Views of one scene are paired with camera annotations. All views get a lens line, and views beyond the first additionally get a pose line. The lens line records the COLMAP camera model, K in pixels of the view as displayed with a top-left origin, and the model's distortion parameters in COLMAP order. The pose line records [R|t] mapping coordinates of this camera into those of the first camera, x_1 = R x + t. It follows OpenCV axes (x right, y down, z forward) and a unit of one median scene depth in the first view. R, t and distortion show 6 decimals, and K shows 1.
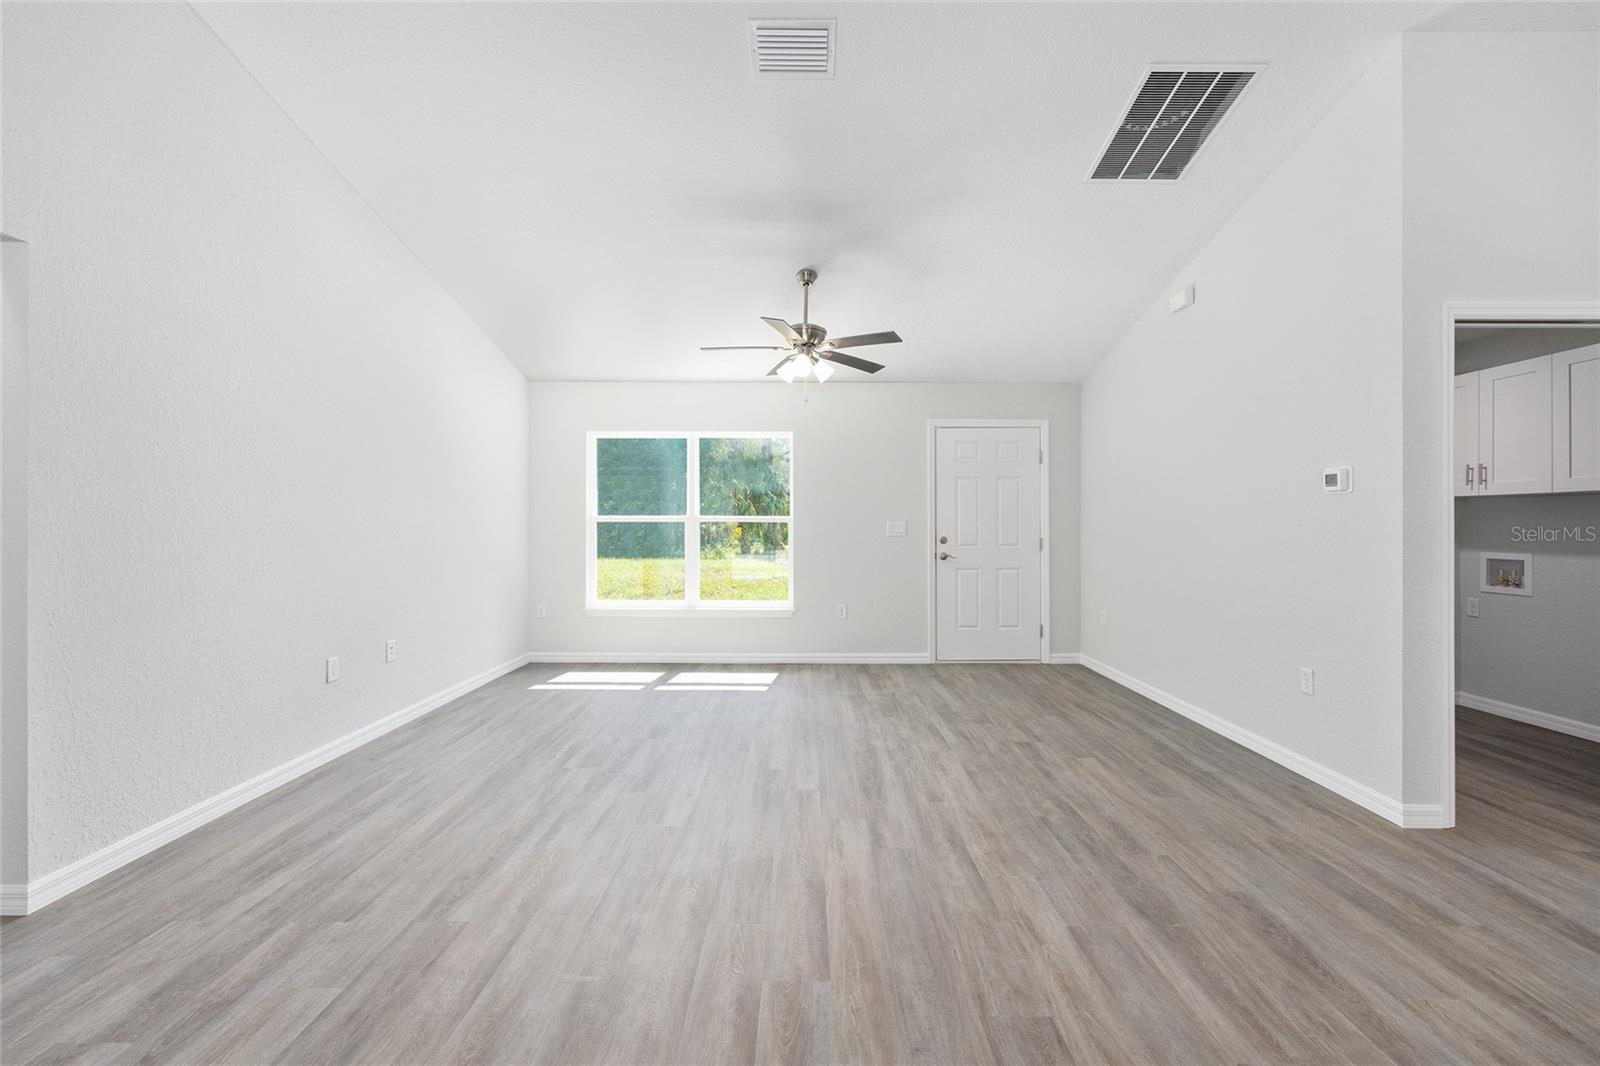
lens RADIAL K [[642.6, 0, 803.6], [0, 642.6, 527.6], [0, 0, 1]] dist [-0.003977, 0.001652]
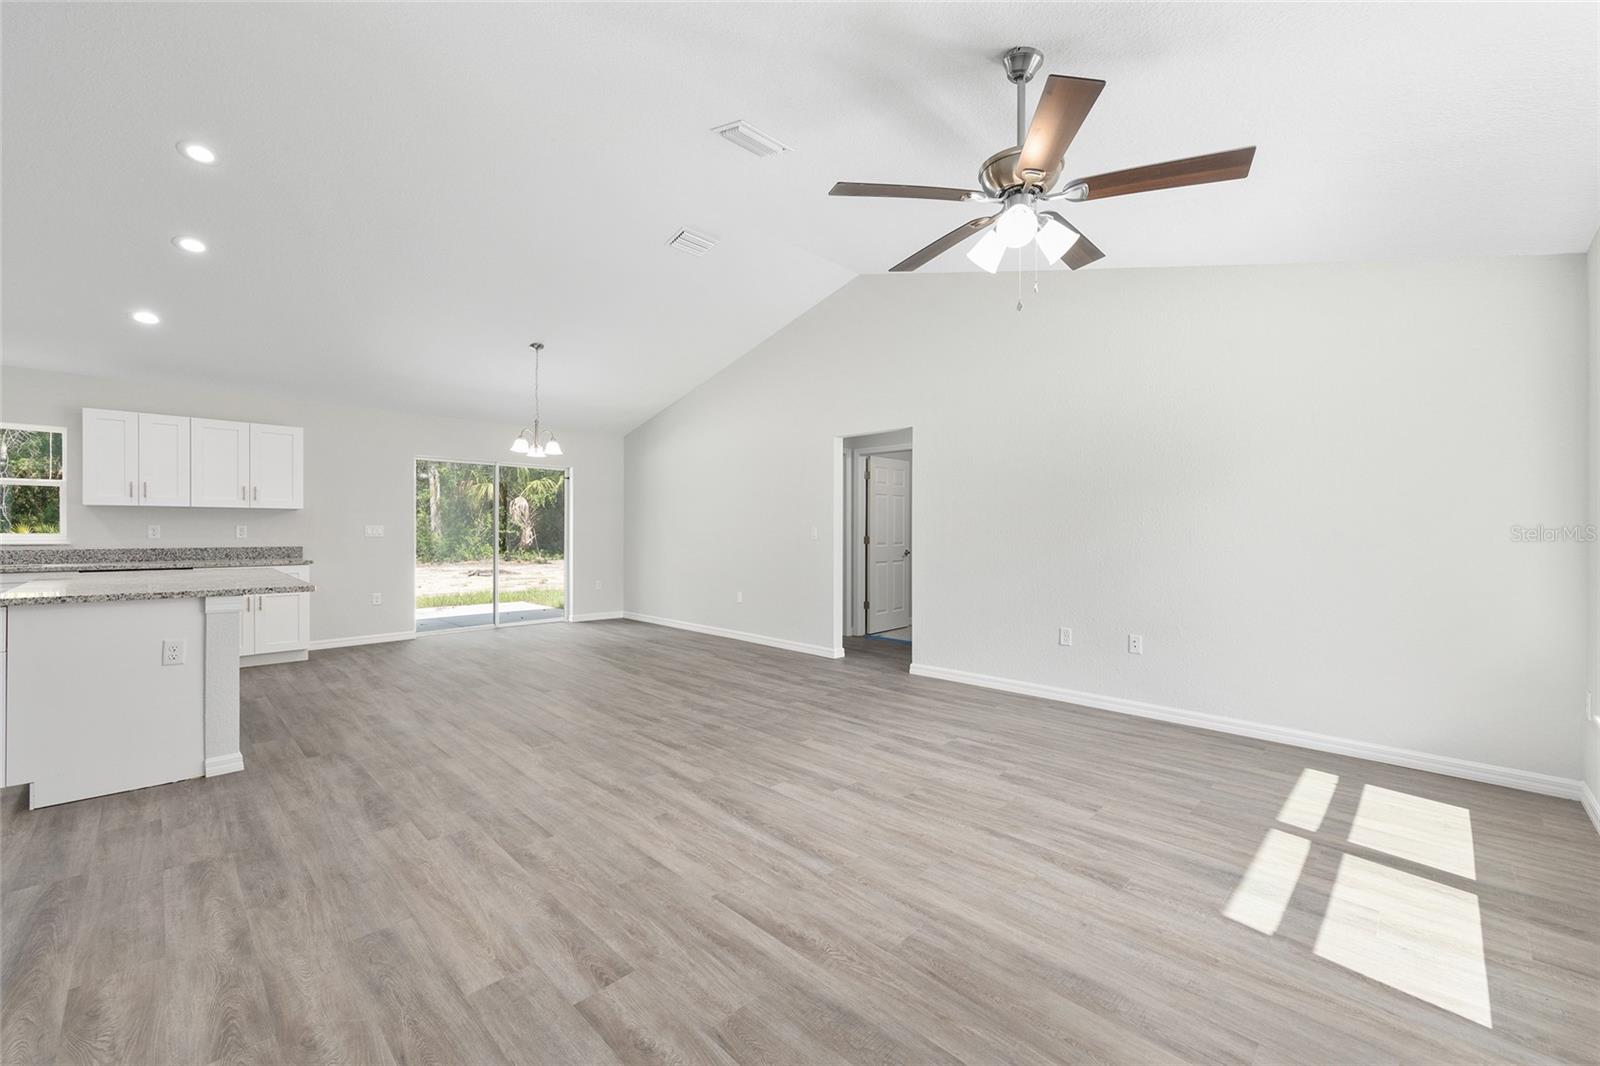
lens RADIAL K [[642.6, 0, 802.5], [0, 642.6, 533.7], [0, 0, 1]] dist [-0.003977, 0.001652]
pose [[-0.701874, 0.001370, -0.712300, 0.612683], [-0.007523, 0.999928, 0.009336, -0.005986], [0.712262, 0.011912, -0.701813, 1.502957]]
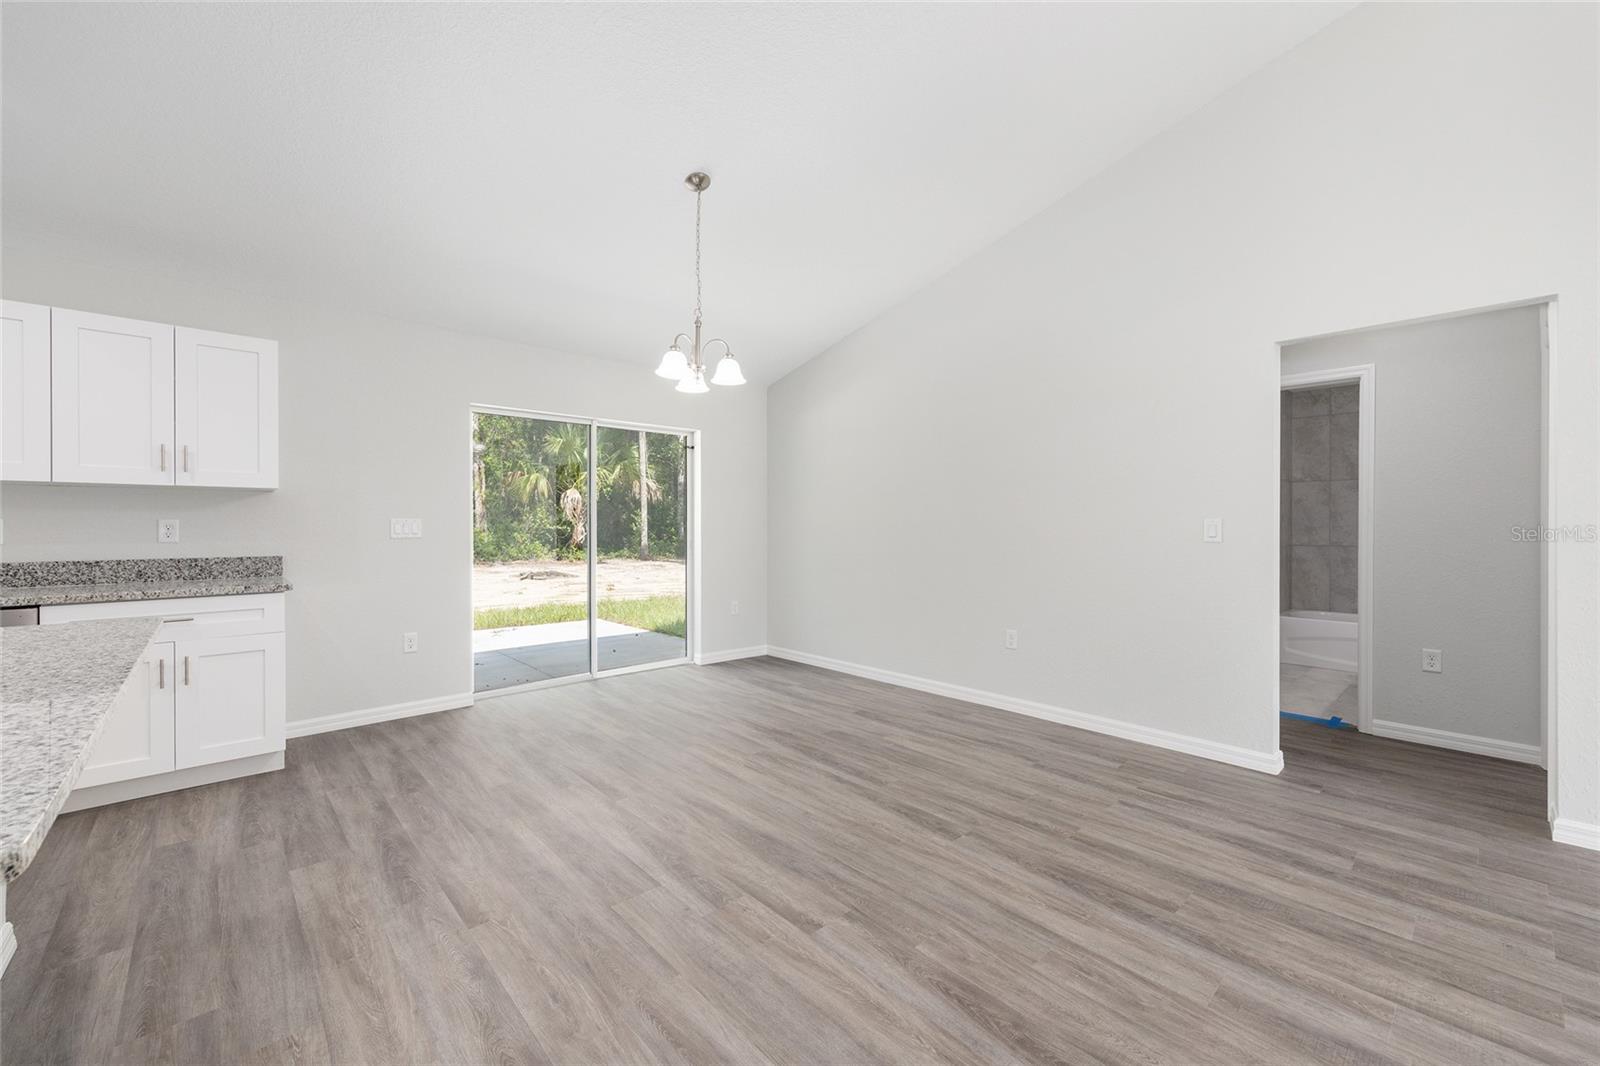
lens RADIAL K [[642.6, 0, 803.3], [0, 642.6, 526.3], [0, 0, 1]] dist [-0.003977, 0.001652]
pose [[-0.734627, 0.000552, -0.678471, 0.395203], [-0.004469, 0.999974, 0.005651, 0.000895], [0.678456, 0.007184, -0.734606, 0.537684]]
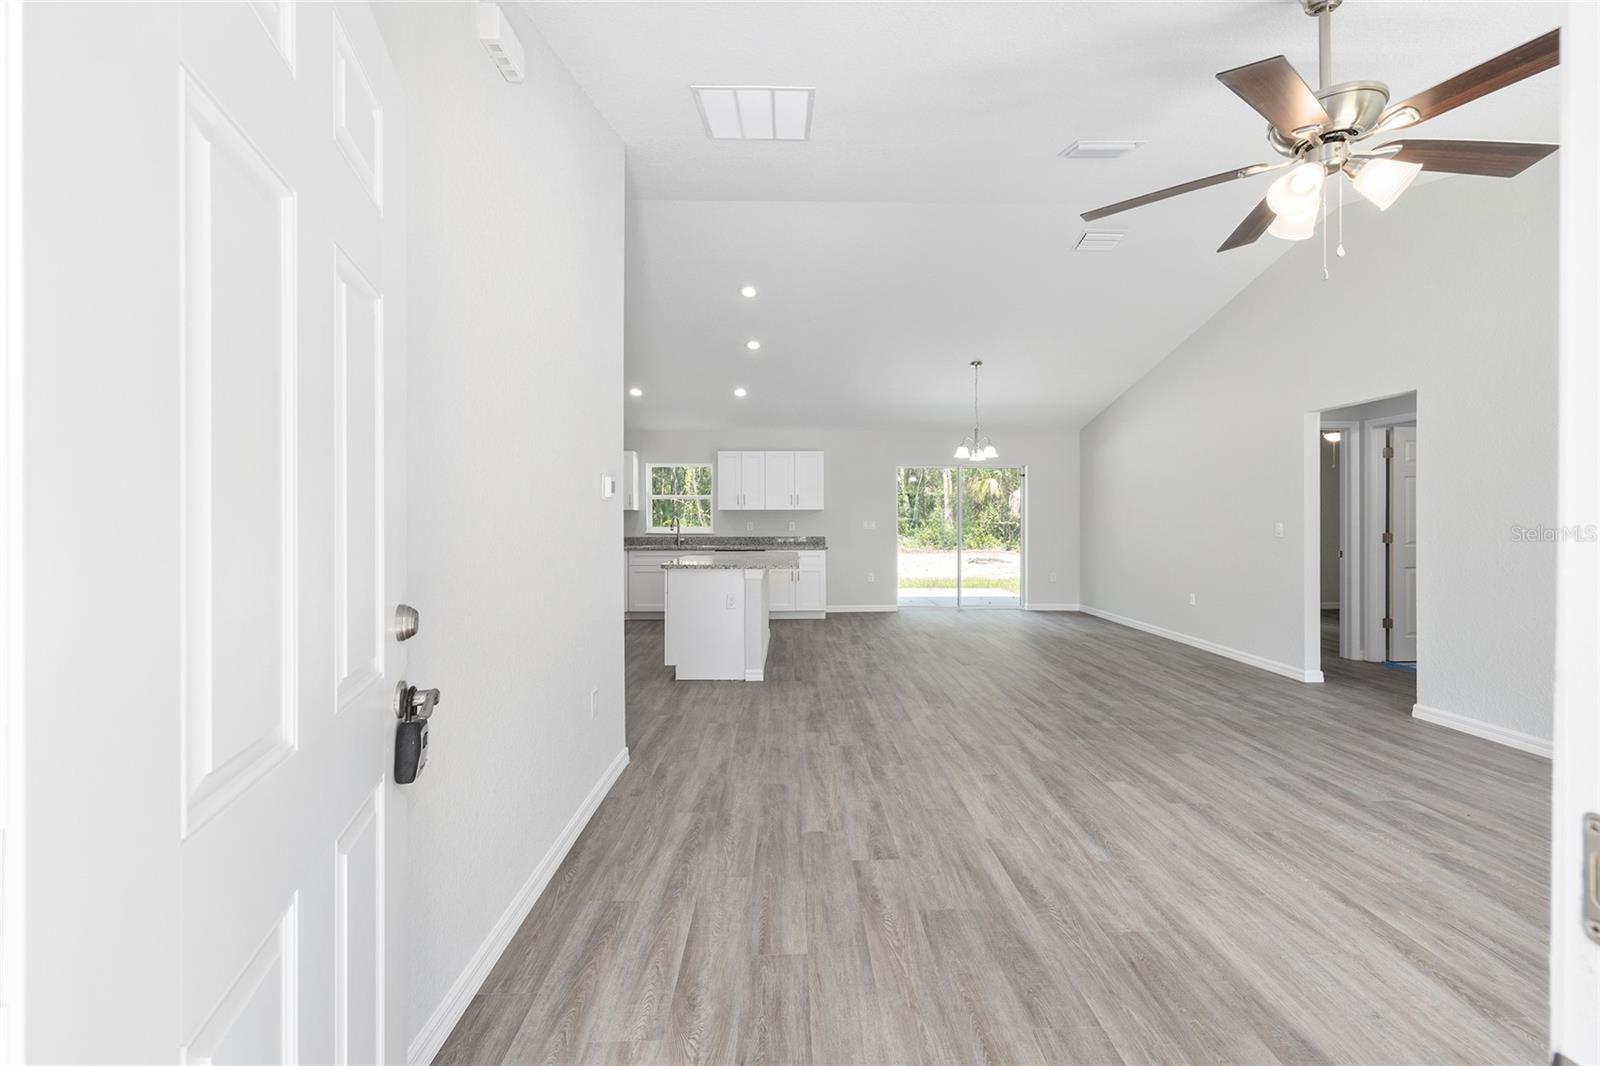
lens RADIAL K [[642.6, 0, 803.2], [0, 642.6, 528.0], [0, 0, 1]] dist [-0.003977, 0.001652]
pose [[-0.999658, 0.002034, -0.026069, 0.463590], [0.001551, 0.999827, 0.018538, -0.023803], [0.026102, 0.018491, -0.999488, 1.740568]]
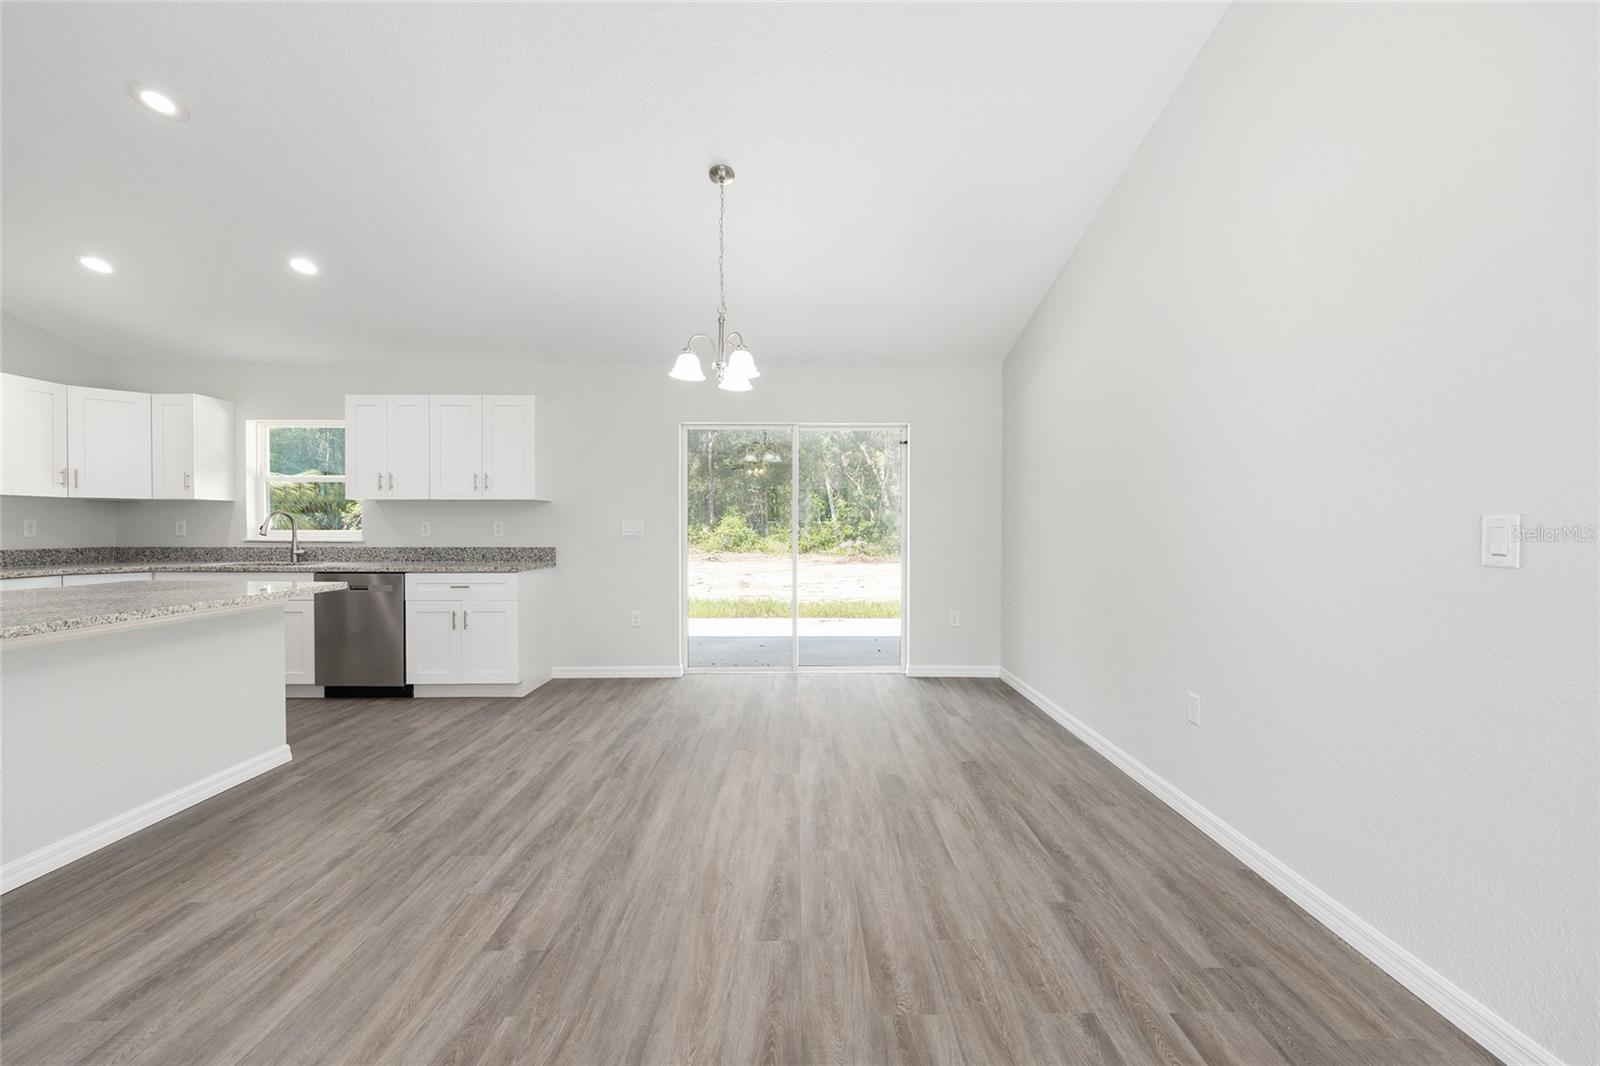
lens RADIAL K [[642.6, 0, 803.9], [0, 642.6, 534.2], [0, 0, 1]] dist [-0.003977, 0.001652]
pose [[-0.999934, -0.001635, -0.011372, -0.240764], [-0.001881, 0.999764, 0.021638, -0.003744], [0.011334, 0.021657, -0.999701, 0.667316]]
